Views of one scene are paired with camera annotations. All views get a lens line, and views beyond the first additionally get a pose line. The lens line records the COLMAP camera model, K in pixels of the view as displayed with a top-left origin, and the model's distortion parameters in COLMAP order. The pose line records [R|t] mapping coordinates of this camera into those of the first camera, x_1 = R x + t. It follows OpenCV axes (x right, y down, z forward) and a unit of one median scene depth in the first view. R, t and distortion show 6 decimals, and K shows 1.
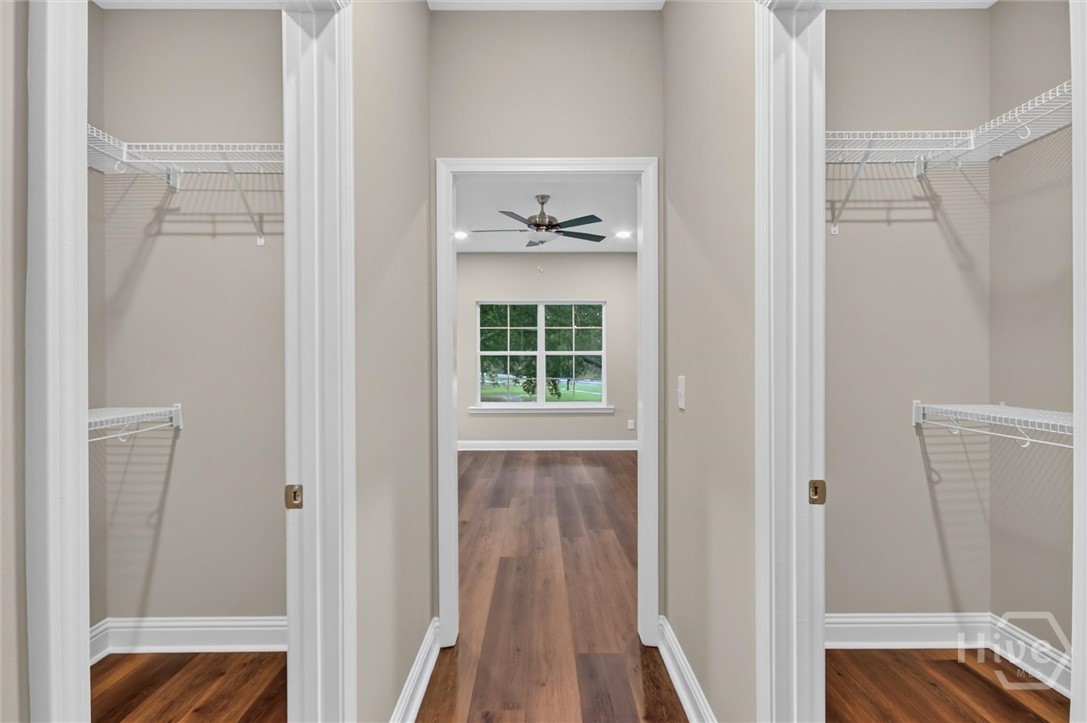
lens RADIAL K [[533.9, 0, 541.5], [0, 533.9, 361.7], [0, 0, 1]] dist [0.021687, 0.000325]
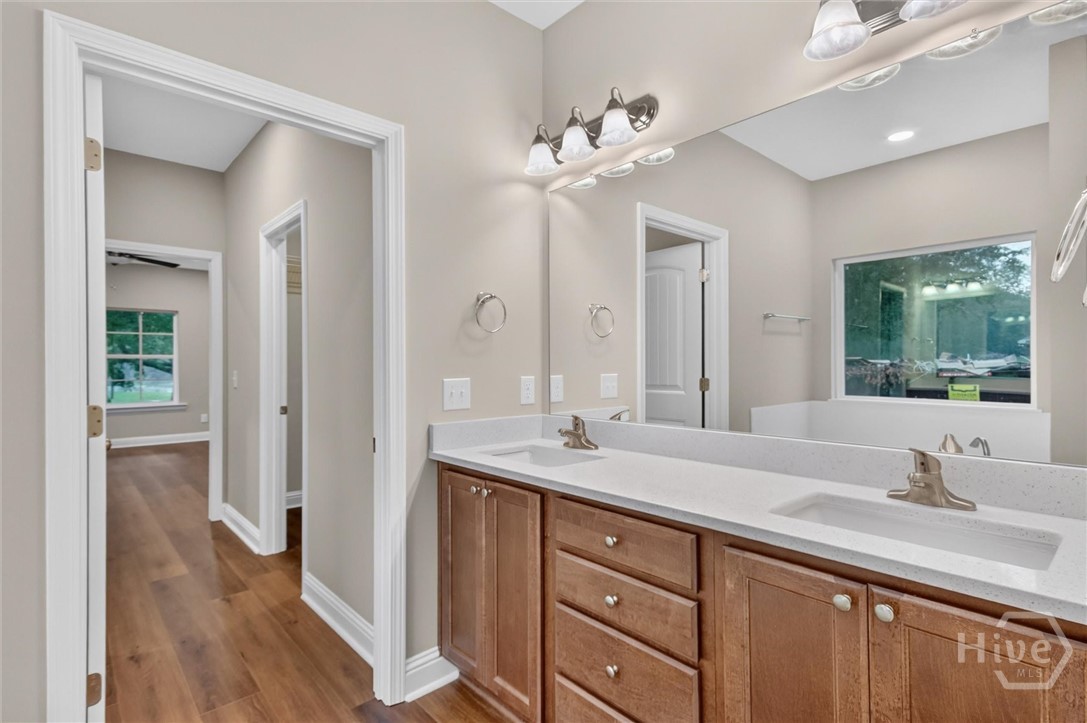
lens RADIAL K [[533.9, 0, 540.2], [0, 533.9, 362.8], [0, 0, 1]] dist [0.021687, 0.000325]
pose [[0.747365, 0.001039, 0.664413, -0.077024], [0.001765, 0.999992, -0.003550, 0.001567], [-0.664411, 0.003826, 0.747357, -0.436492]]
